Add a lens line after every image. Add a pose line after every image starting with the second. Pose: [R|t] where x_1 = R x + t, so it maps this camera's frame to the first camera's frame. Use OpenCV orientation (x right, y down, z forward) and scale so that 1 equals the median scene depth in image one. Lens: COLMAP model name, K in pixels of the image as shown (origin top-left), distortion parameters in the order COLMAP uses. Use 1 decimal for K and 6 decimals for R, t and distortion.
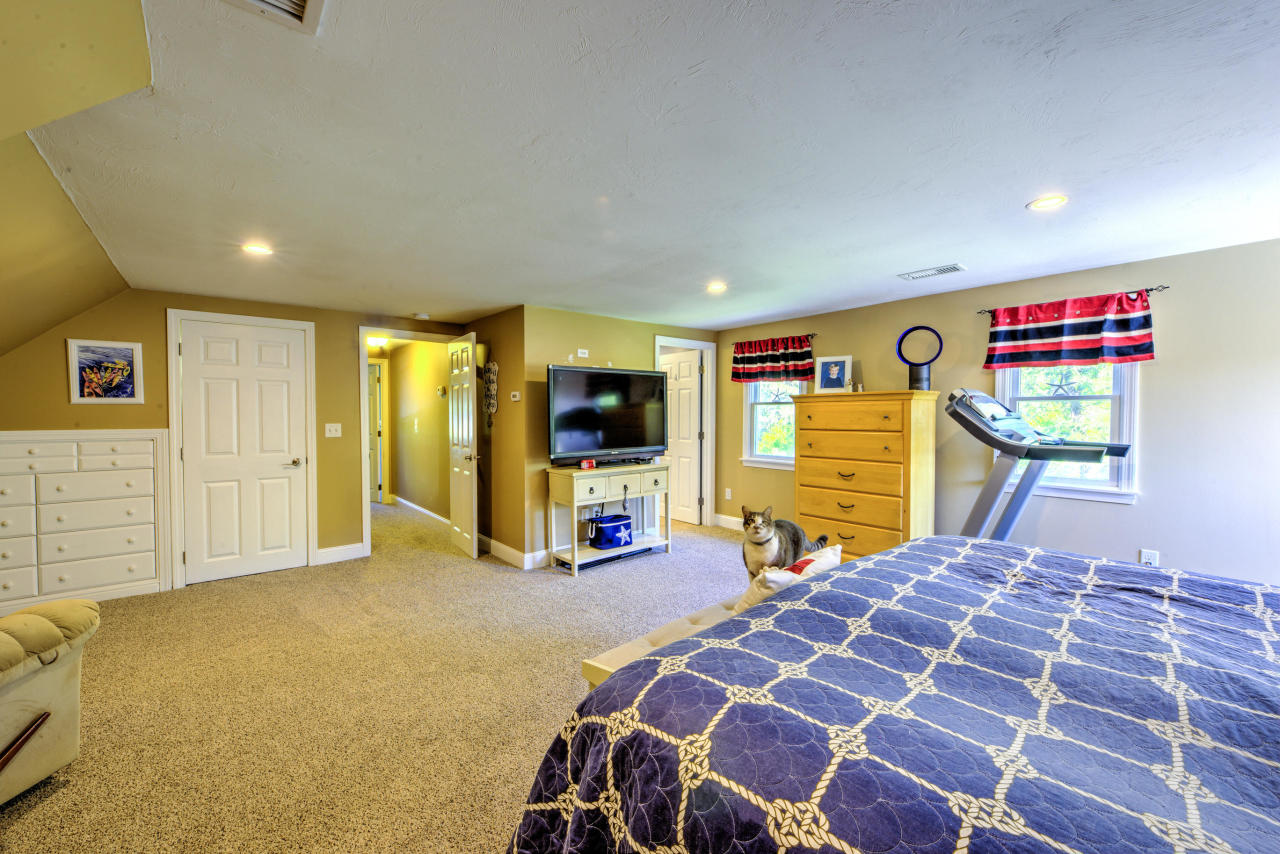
lens RADIAL K [[513.7, 0, 641.2], [0, 513.7, 426.8], [0, 0, 1]] dist [-0.001970, -0.002633]
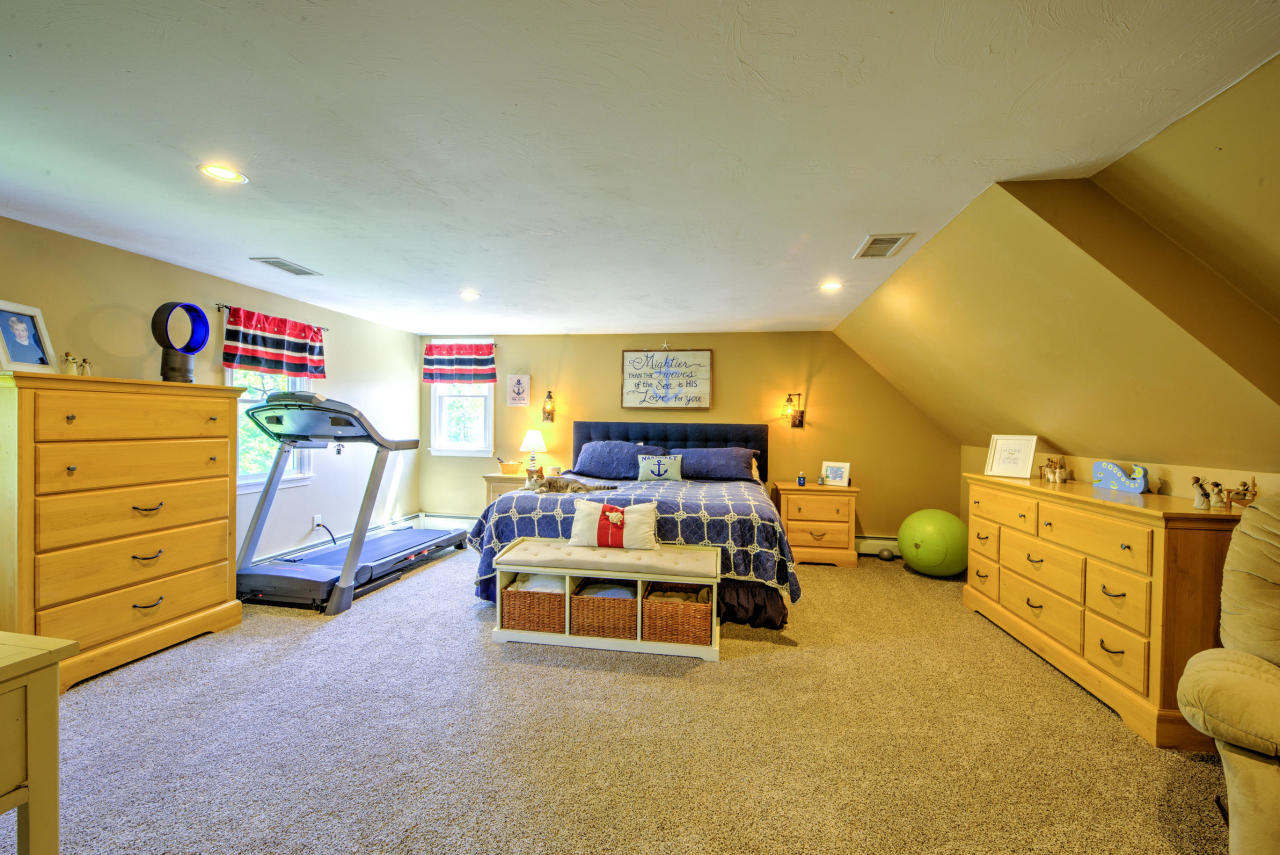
lens RADIAL K [[513.7, 0, 642.1], [0, 513.7, 426.0], [0, 0, 1]] dist [-0.001970, -0.002633]
pose [[-0.637533, -0.012616, 0.770320, -0.588663], [0.005890, 0.999757, 0.021249, -0.023131], [-0.770400, 0.018084, -0.637304, 1.110854]]
